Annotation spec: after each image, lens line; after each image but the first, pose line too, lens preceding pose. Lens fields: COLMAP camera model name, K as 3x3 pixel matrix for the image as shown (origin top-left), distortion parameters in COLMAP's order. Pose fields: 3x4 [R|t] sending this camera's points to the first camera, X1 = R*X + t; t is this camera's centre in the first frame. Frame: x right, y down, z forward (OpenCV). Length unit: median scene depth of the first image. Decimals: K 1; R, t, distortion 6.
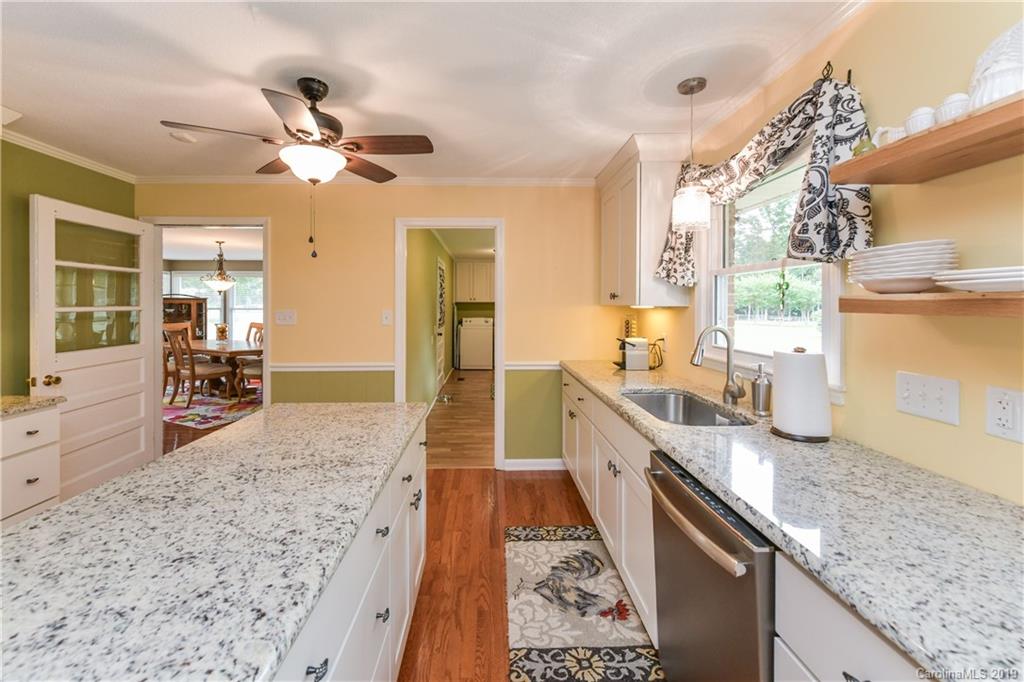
lens RADIAL K [[414.1, 0, 496.7], [0, 414.1, 306.3], [0, 0, 1]] dist [0.003326, -0.000097]
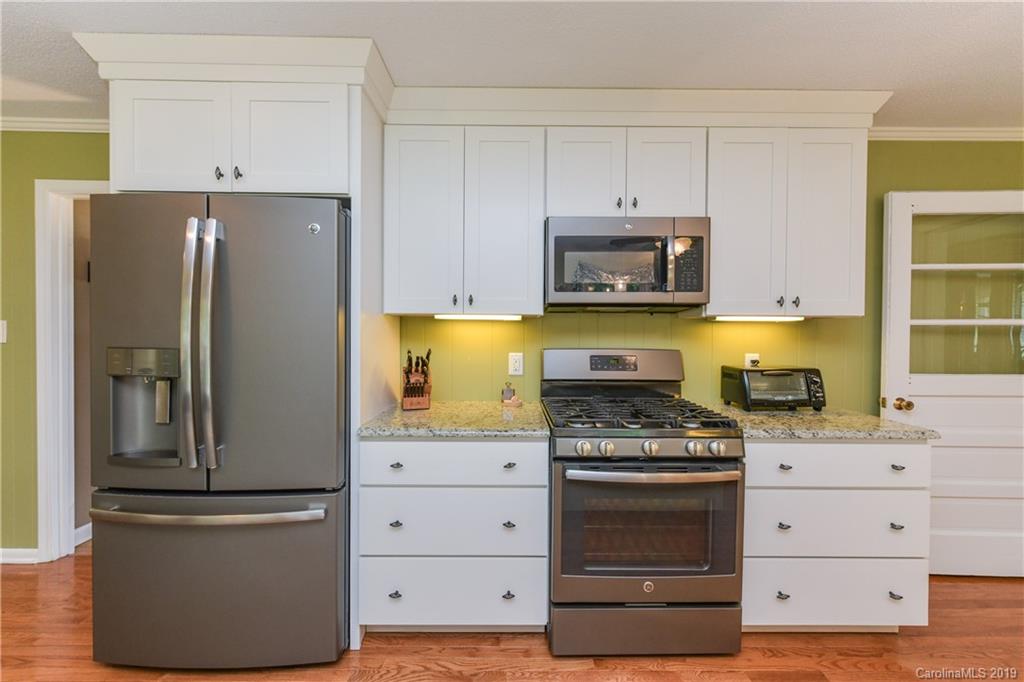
lens RADIAL K [[414.1, 0, 482.4], [0, 414.1, 328.3], [0, 0, 1]] dist [0.003326, -0.000097]
pose [[-0.012819, -0.001197, -0.999917, -0.240359], [-0.010058, 0.999949, -0.001068, 0.034918], [0.999867, 0.010044, -0.012830, 0.163679]]
